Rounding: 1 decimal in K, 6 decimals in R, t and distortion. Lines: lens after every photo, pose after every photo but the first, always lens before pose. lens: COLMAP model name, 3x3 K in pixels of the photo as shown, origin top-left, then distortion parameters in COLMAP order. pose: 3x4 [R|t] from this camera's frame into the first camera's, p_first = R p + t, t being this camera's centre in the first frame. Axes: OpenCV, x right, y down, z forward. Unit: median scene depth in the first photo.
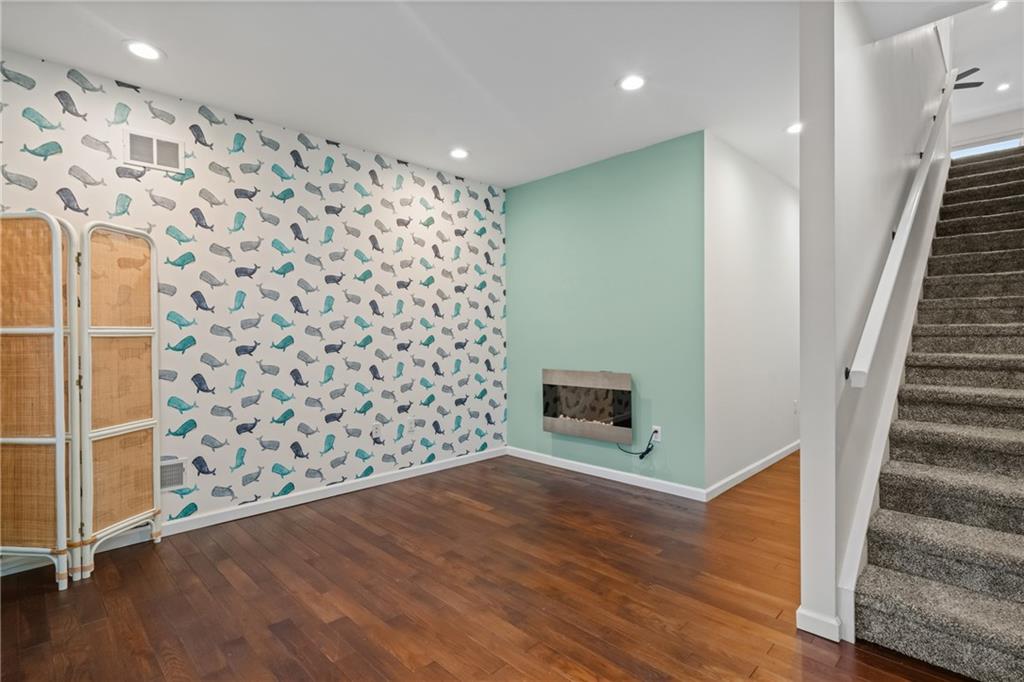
lens RADIAL K [[495.3, 0, 512.9], [0, 495.3, 338.7], [0, 0, 1]] dist [-0.003030, 0.001612]
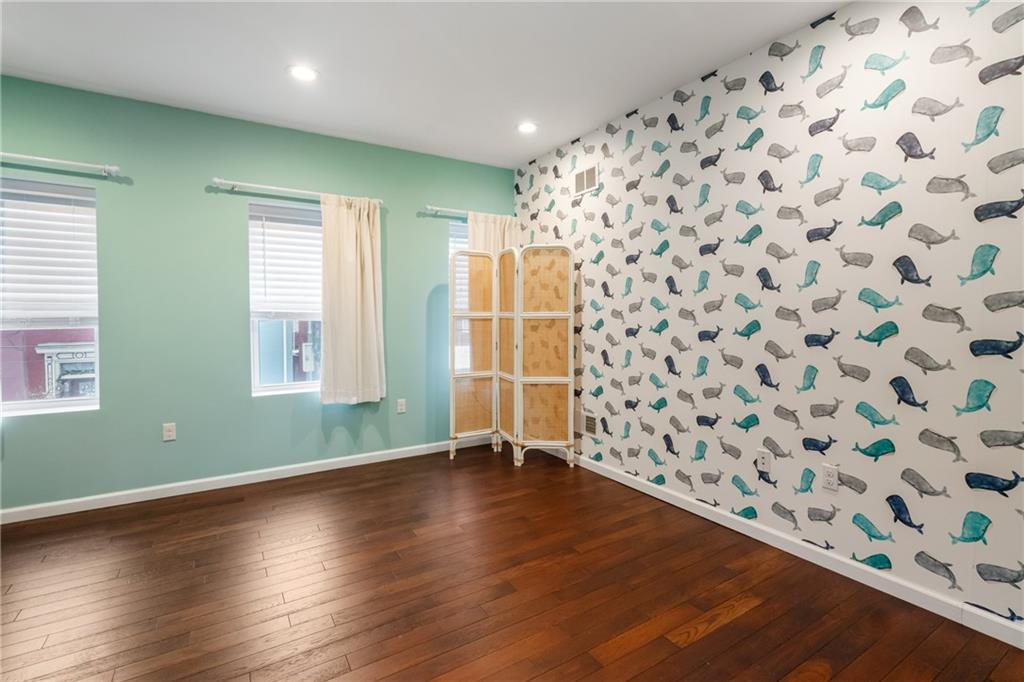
lens RADIAL K [[466.2, 0, 512.3], [0, 466.2, 333.4], [0, 0, 1]] dist [-0.002042, 0.000770]
pose [[-0.217885, 0.039180, -0.975188, 0.436176], [-0.010273, 0.999046, 0.042434, -0.012679], [0.975920, 0.019264, -0.217274, 0.845601]]
